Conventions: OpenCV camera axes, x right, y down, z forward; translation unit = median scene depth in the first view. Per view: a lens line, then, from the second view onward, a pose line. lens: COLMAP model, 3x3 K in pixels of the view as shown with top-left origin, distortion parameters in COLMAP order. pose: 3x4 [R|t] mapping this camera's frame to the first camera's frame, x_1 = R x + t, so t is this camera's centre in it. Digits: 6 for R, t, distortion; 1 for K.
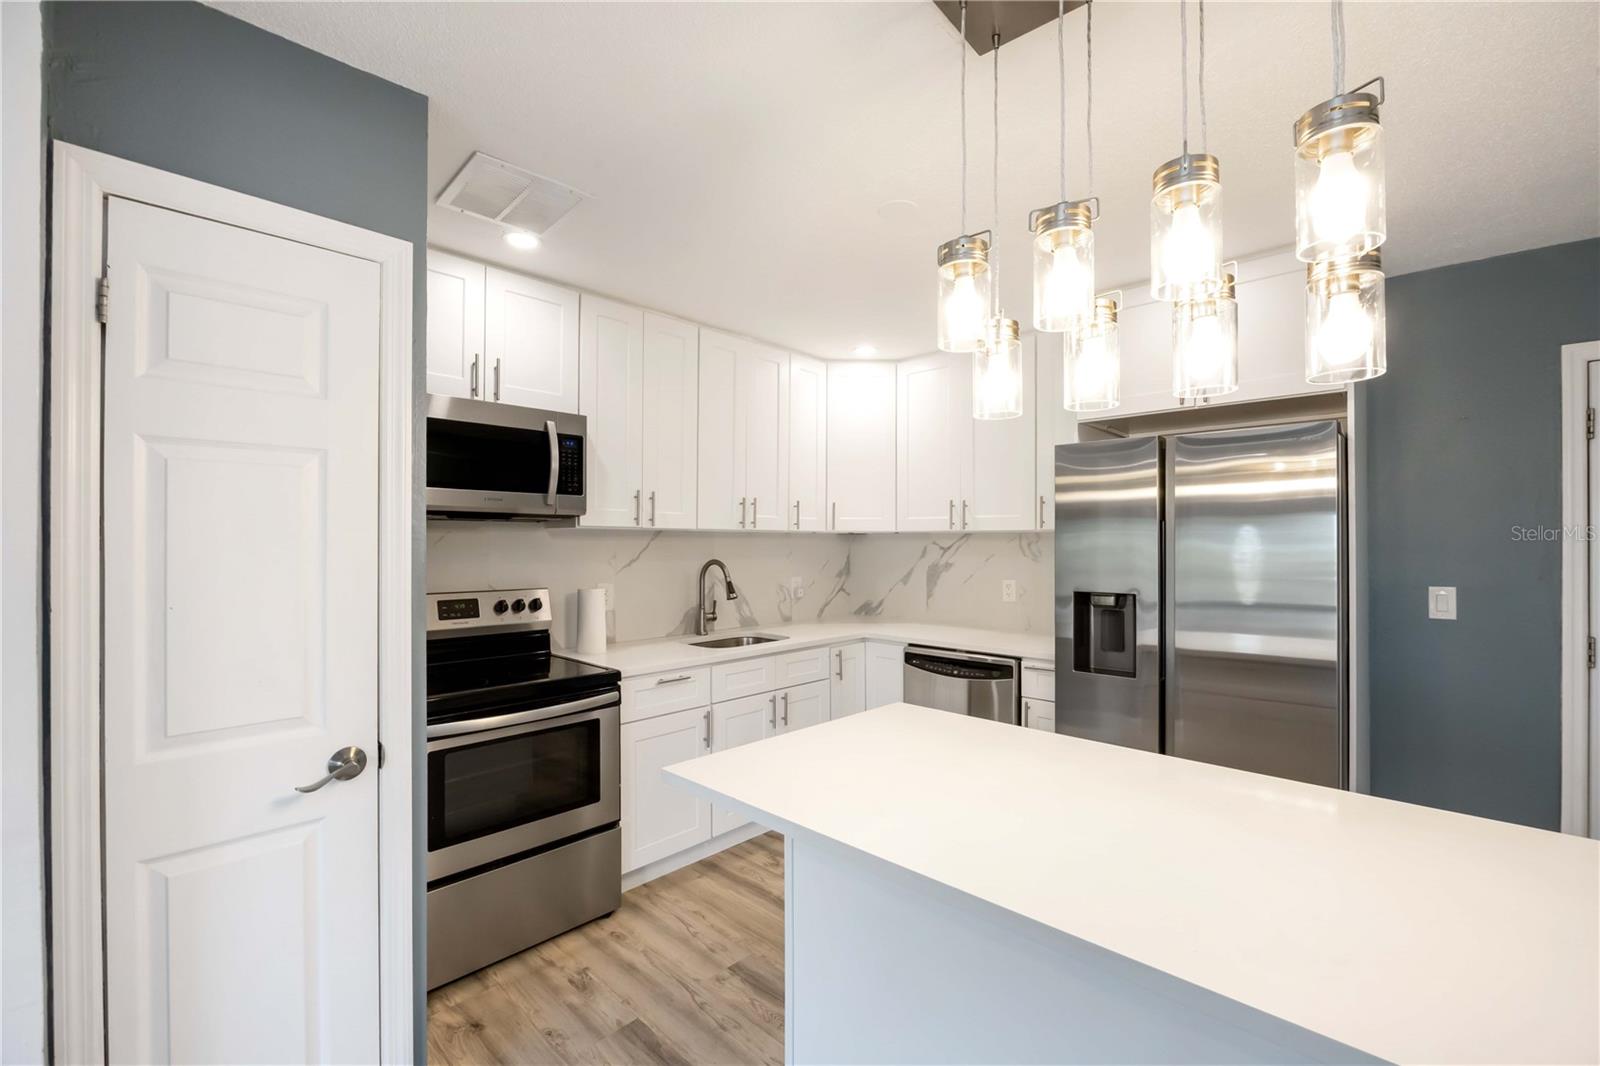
lens RADIAL K [[691.2, 0, 825.5], [0, 691.2, 537.7], [0, 0, 1]] dist [-0.000729, -0.000007]
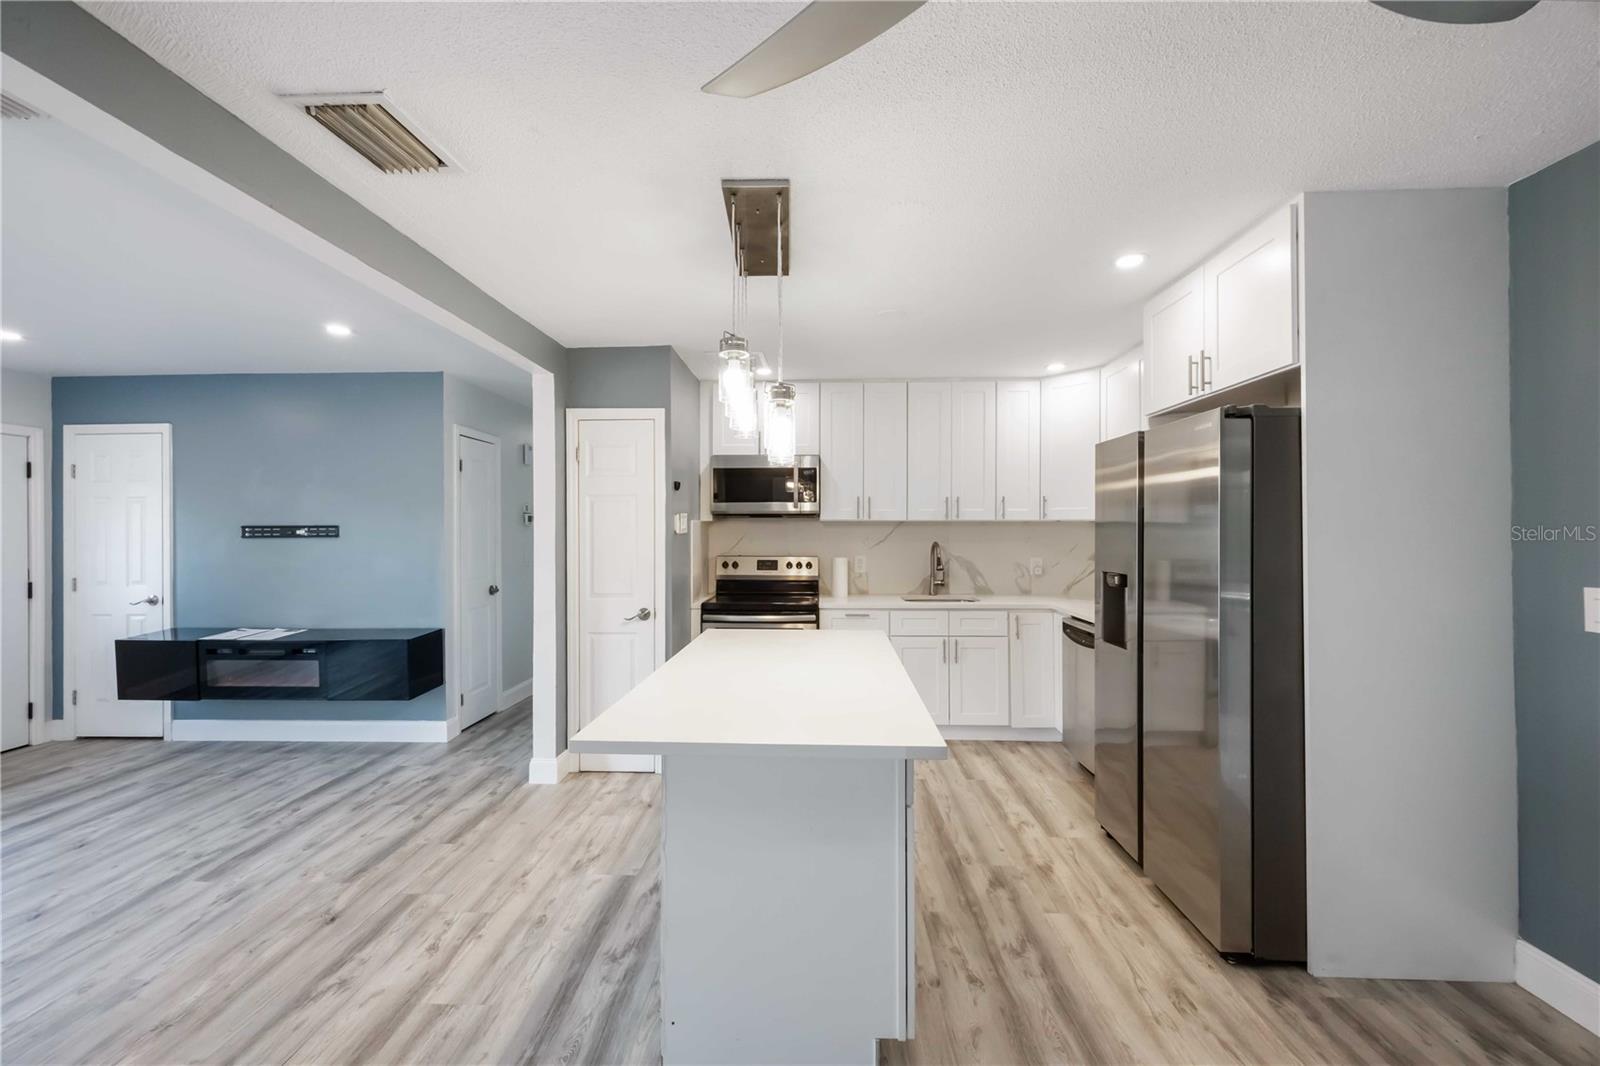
lens RADIAL K [[632.0, 0, 799.1], [0, 632.0, 526.6], [0, 0, 1]] dist [0.001274, 0.000054]
pose [[0.649102, -0.006071, -0.760677, 0.656242], [0.006377, 0.999976, -0.002540, 0.002695], [0.760675, -0.003202, 0.649125, -0.044939]]
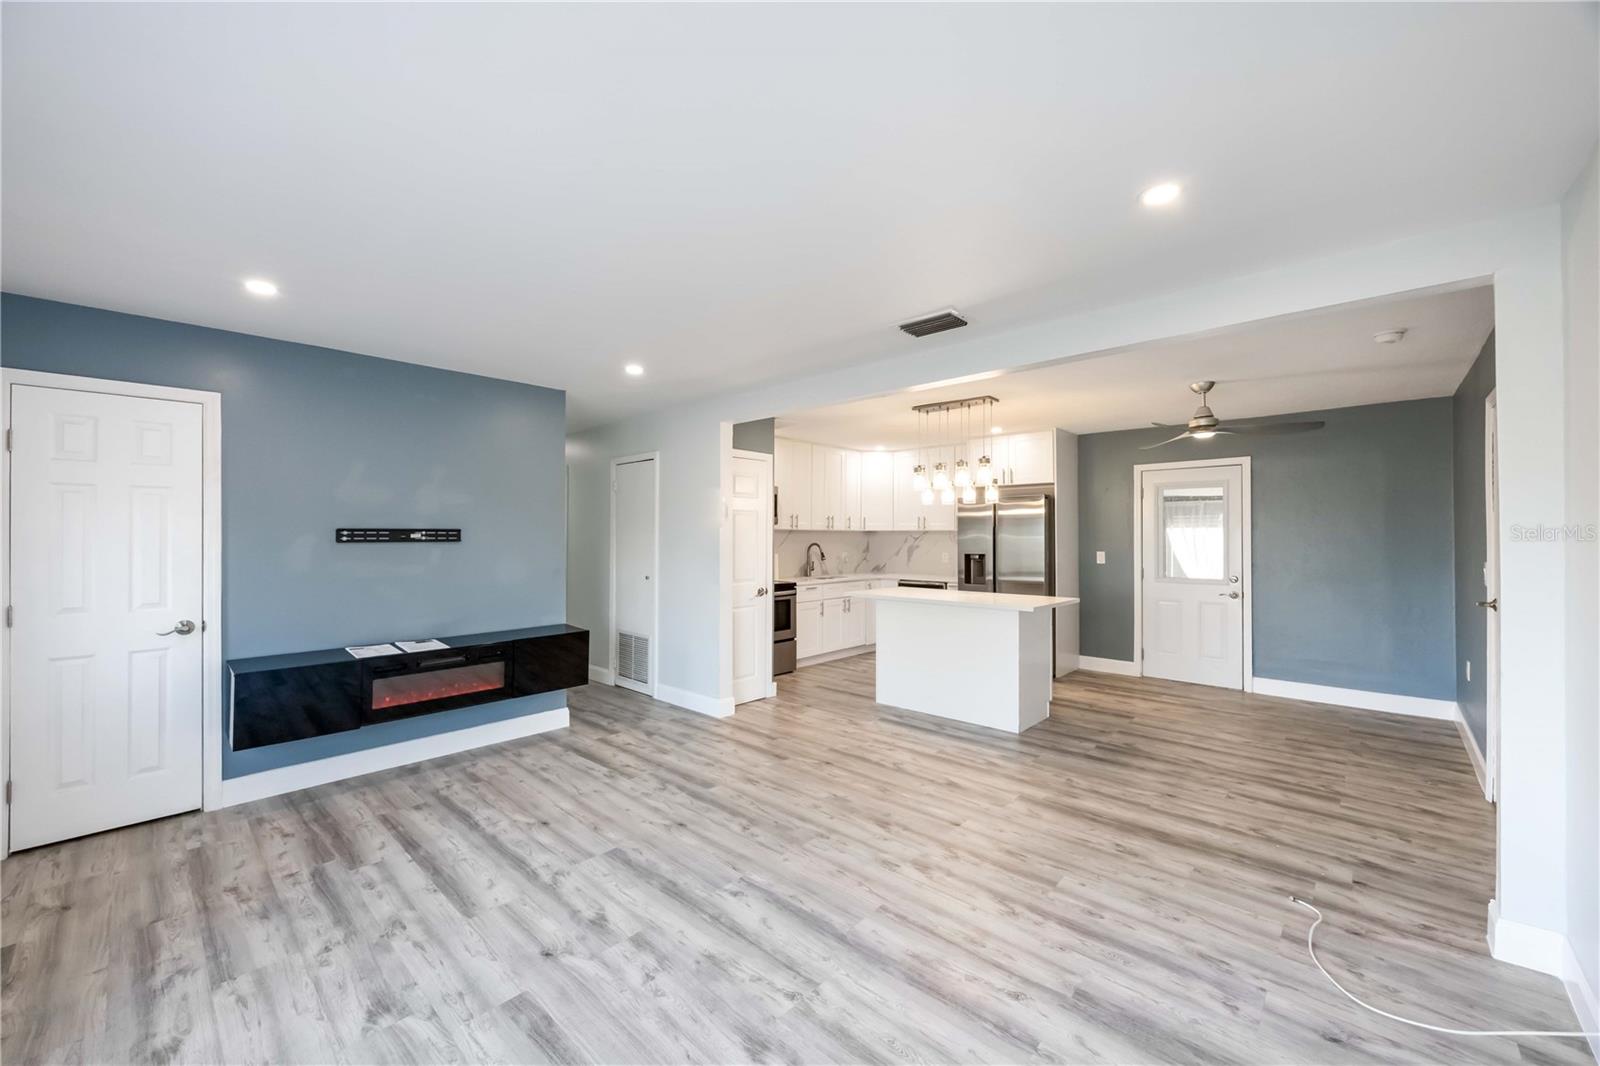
lens RADIAL K [[619.0, 0, 807.9], [0, 619.0, 527.4], [0, 0, 1]] dist [0.001203, -0.000218]
pose [[0.999996, -0.000393, -0.002863, -0.183086], [0.000366, 0.999955, -0.009499, -0.000306], [0.002866, 0.009498, 0.999951, -1.075589]]
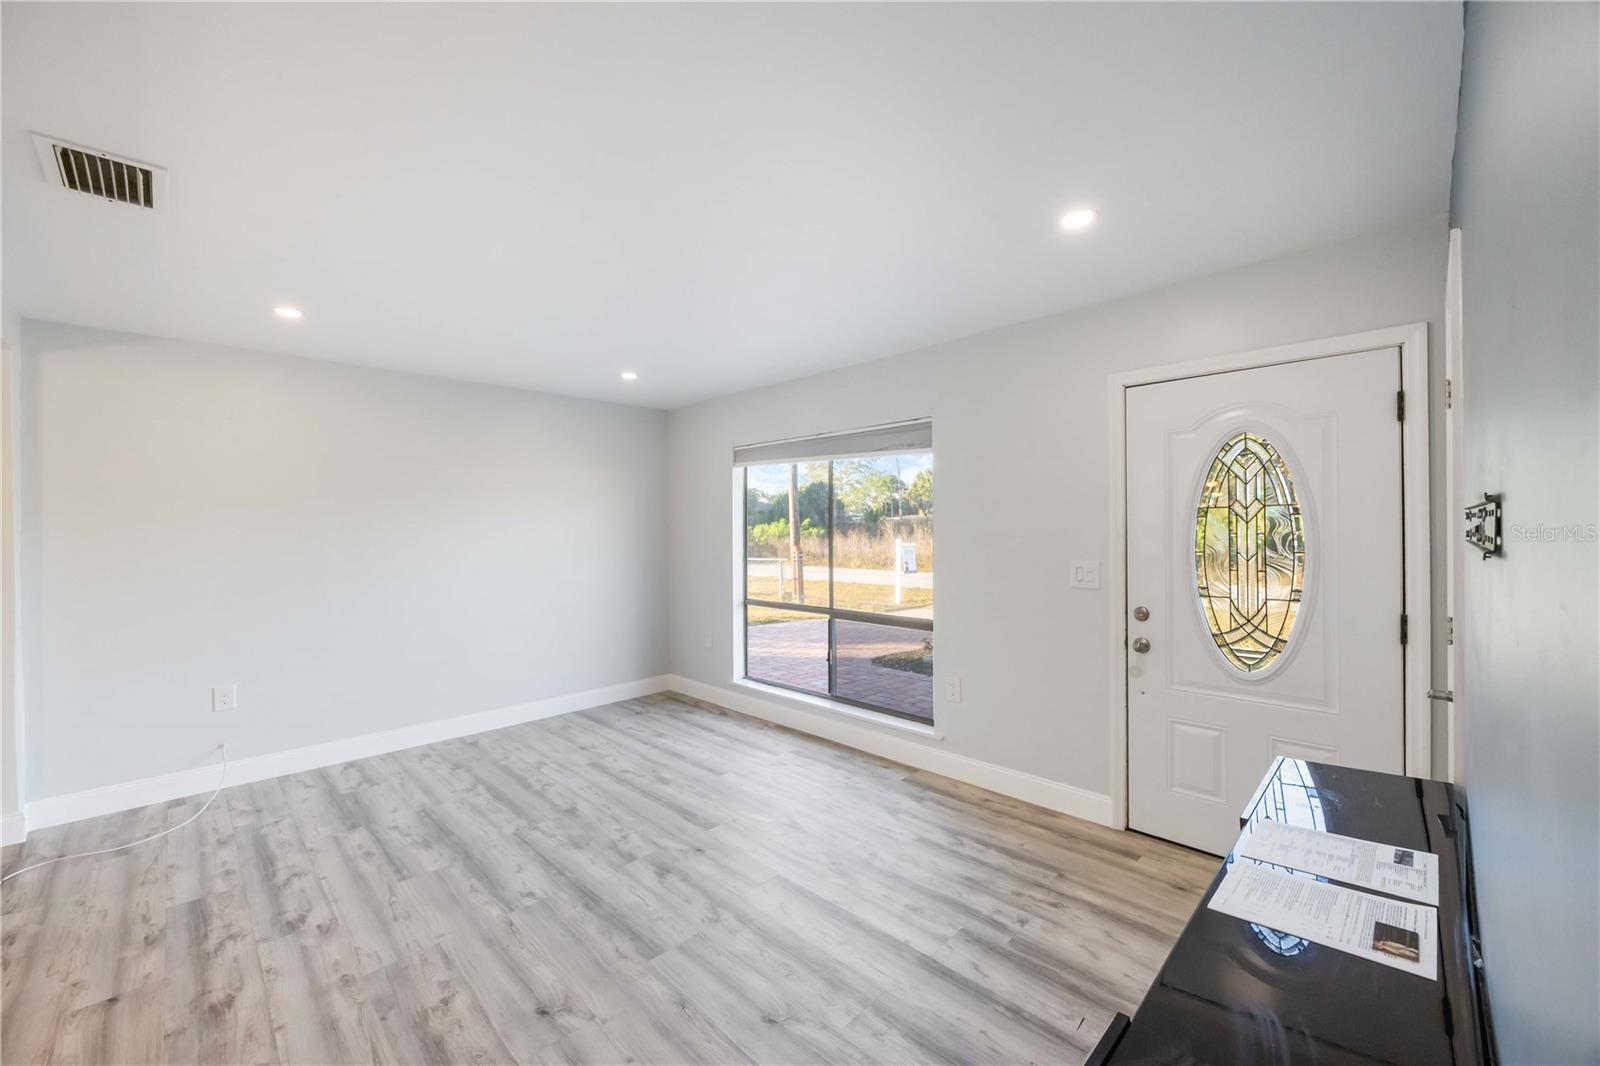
lens RADIAL K [[632.3, 0, 811.6], [0, 632.3, 534.5], [0, 0, 1]] dist [-0.005714, 0.000150]
pose [[-0.999095, 0.010580, 0.041193, -0.607104], [0.010886, 0.999915, 0.007211, 0.003144], [-0.041114, 0.007653, -0.999125, 0.287189]]
